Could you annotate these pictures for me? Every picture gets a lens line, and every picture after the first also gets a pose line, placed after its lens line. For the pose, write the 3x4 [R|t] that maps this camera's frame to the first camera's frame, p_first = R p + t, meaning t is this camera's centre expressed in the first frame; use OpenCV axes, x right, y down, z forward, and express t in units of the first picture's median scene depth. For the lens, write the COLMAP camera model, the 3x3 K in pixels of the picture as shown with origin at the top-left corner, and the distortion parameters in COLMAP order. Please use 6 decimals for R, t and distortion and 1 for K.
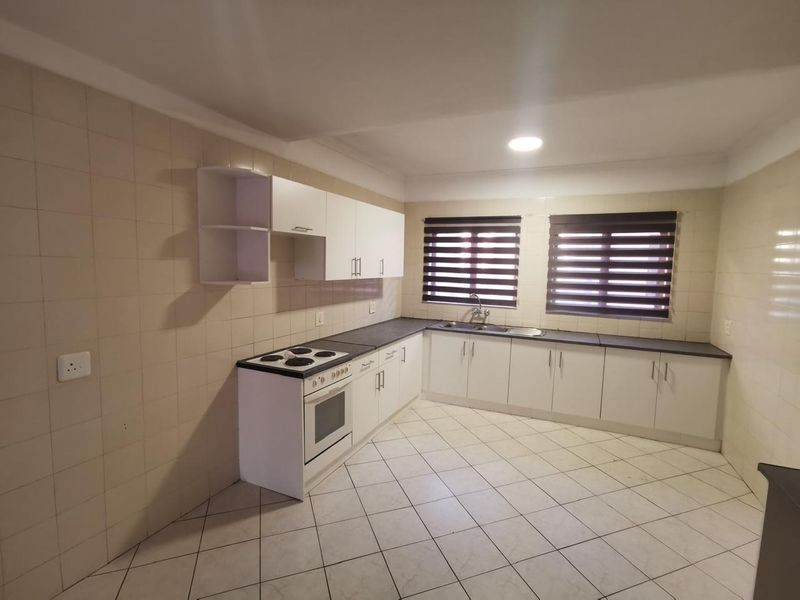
lens RADIAL K [[393.7, 0, 400.0], [0, 393.7, 300.0], [0, 0, 1]] dist [-0.000097, -0.000196]
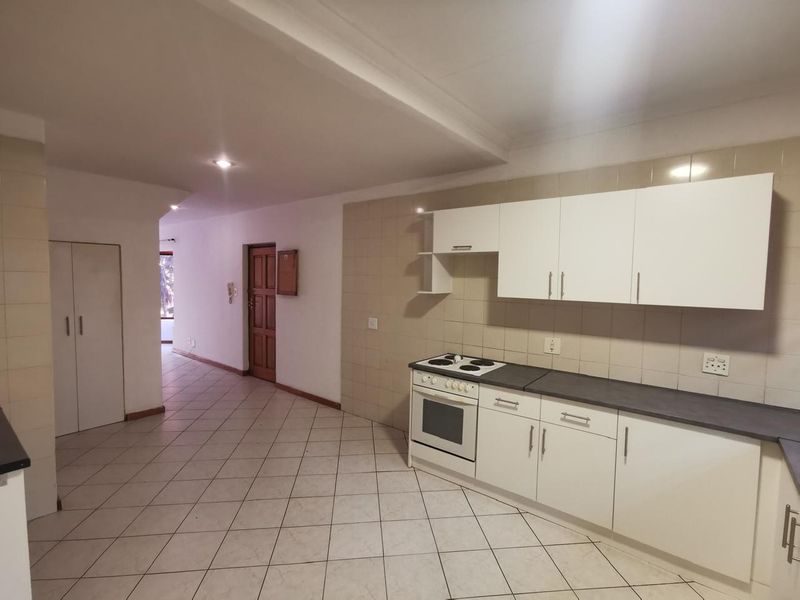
lens RADIAL K [[393.7, 0, 400.0], [0, 393.7, 300.0], [0, 0, 1]] dist [-0.000097, -0.000196]
pose [[-0.257020, 0.037540, -0.965677, 0.891432], [-0.104768, 0.992274, 0.066458, -0.091159], [0.960710, 0.118254, -0.251101, 1.148618]]
